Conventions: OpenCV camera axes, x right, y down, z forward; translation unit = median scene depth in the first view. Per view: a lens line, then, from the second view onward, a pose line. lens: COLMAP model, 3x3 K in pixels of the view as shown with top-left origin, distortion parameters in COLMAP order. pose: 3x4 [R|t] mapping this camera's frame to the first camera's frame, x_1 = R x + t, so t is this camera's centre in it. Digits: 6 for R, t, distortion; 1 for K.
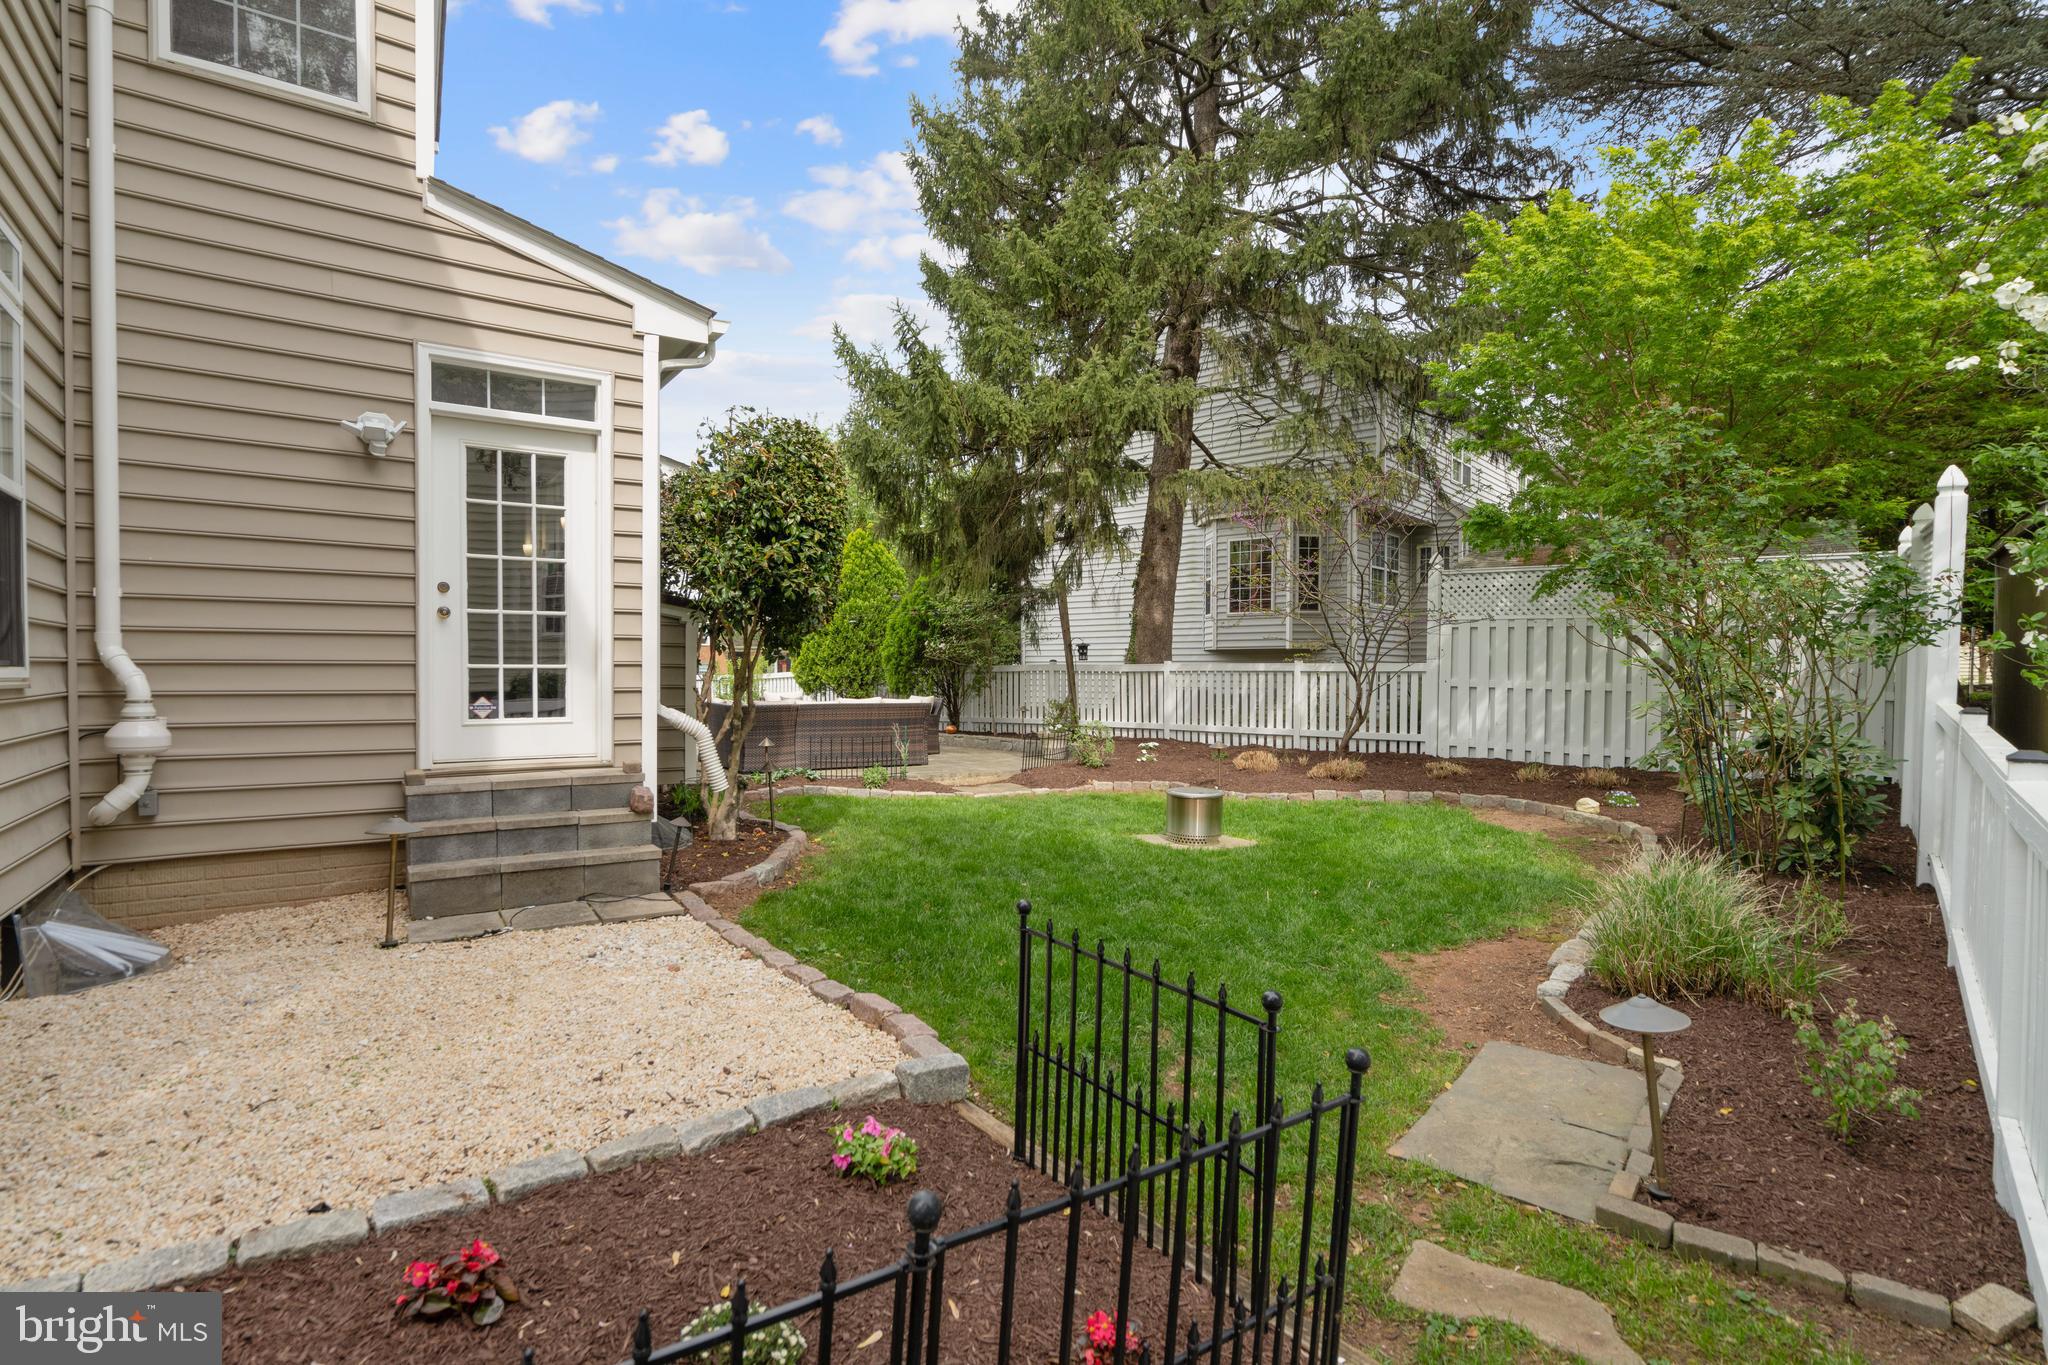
lens RADIAL K [[1004.8, 0, 1027.2], [0, 1004.8, 685.9], [0, 0, 1]] dist [0.000019, 0.000175]
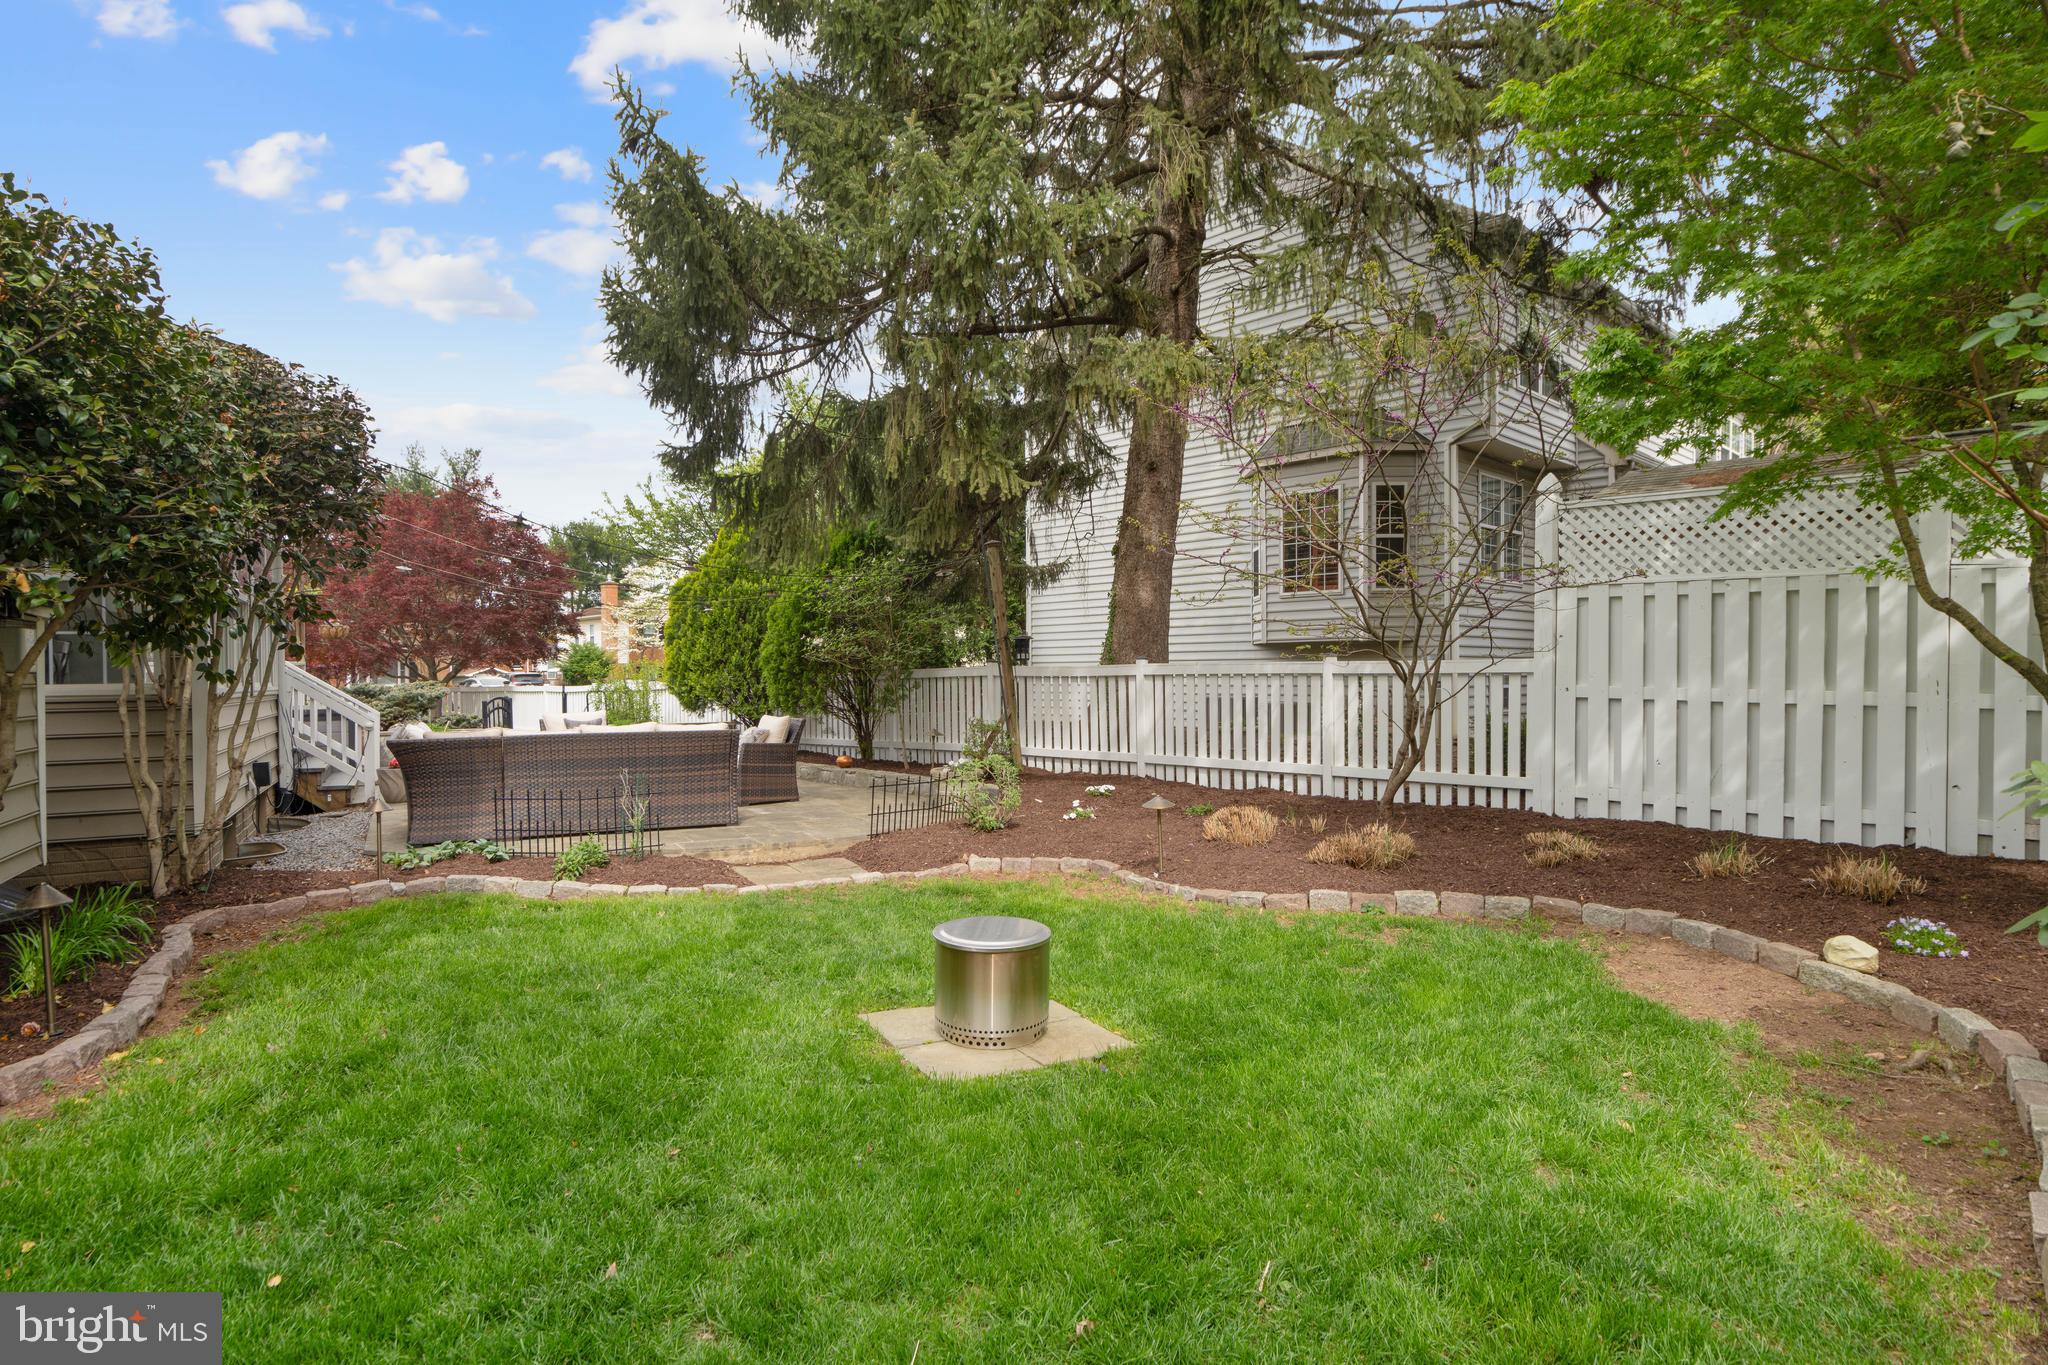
lens RADIAL K [[1096.4, 0, 1020.5], [0, 1096.4, 684.8], [0, 0, 1]] dist [-0.000592, -0.001143]
pose [[0.994909, -0.009772, -0.100298, 0.156512], [0.009398, 0.999947, -0.004202, -0.007008], [0.100334, 0.003238, 0.994949, 0.316271]]
